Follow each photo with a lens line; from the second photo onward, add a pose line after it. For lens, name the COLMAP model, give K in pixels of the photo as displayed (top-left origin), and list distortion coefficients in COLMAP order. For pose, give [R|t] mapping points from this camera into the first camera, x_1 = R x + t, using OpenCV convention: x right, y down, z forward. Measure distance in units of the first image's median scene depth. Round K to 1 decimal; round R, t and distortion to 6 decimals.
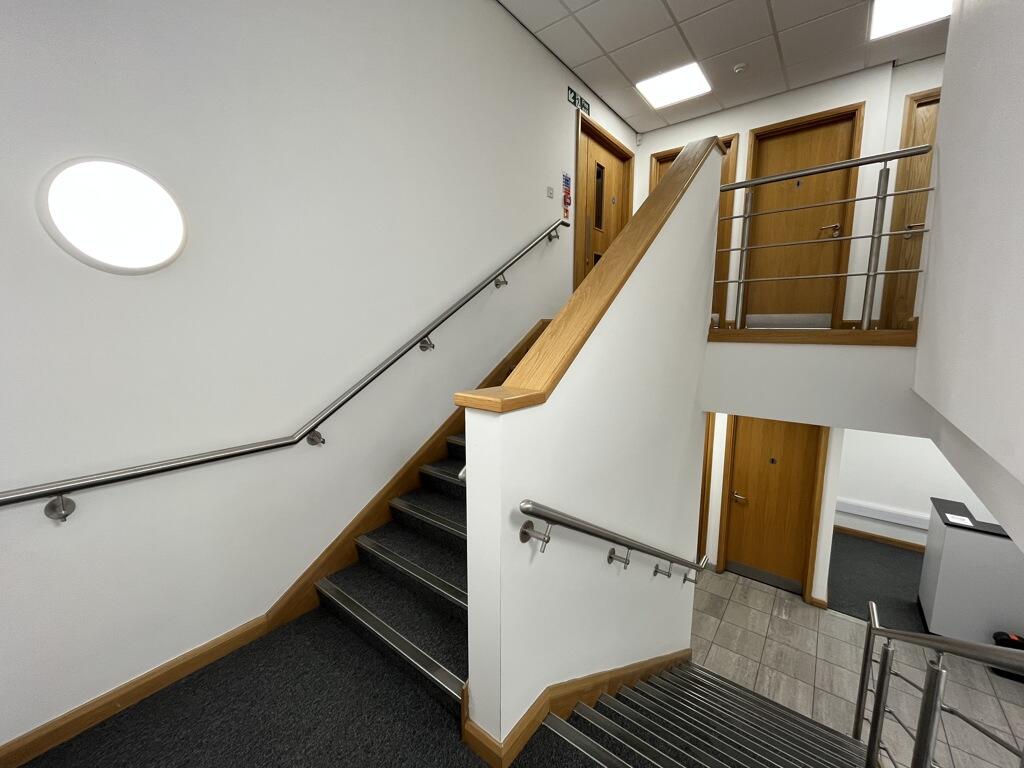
lens RADIAL K [[413.8, 0, 510.7], [0, 413.8, 382.4], [0, 0, 1]] dist [-0.005541, -0.000181]
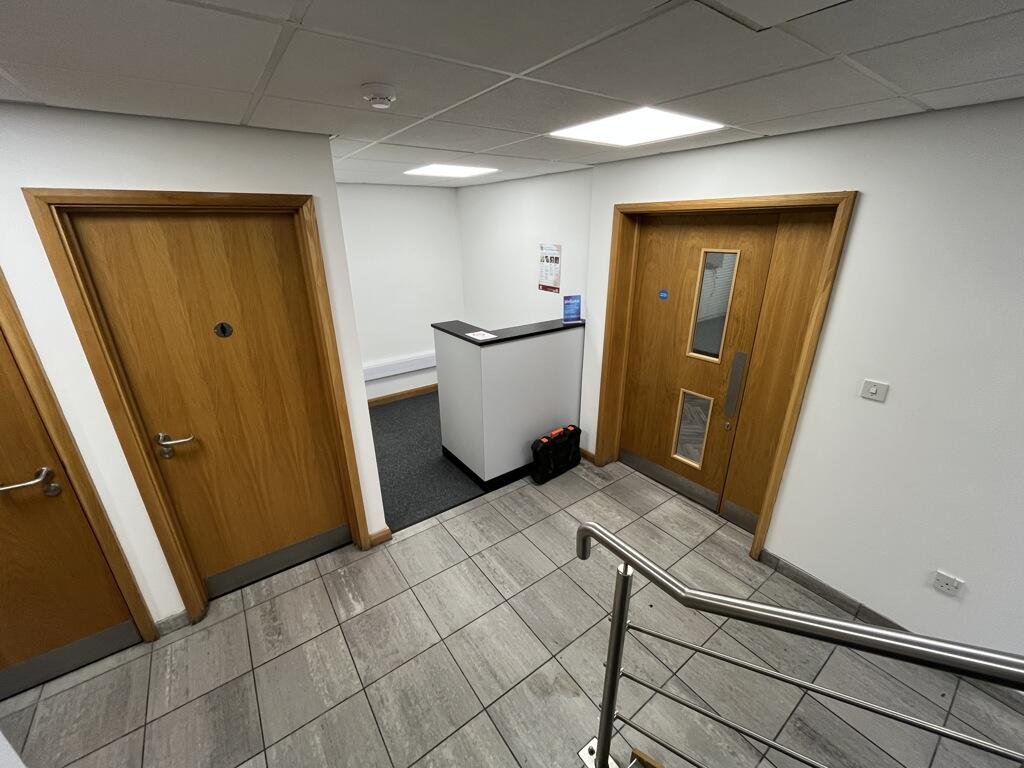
lens RADIAL K [[413.8, 0, 510.2], [0, 413.8, 382.1], [0, 0, 1]] dist [-0.005541, -0.000181]
pose [[0.272004, -0.346500, 0.897748, 0.325083], [0.139454, 0.937268, 0.319501, 0.150272], [-0.952138, 0.038289, 0.303261, 0.610478]]
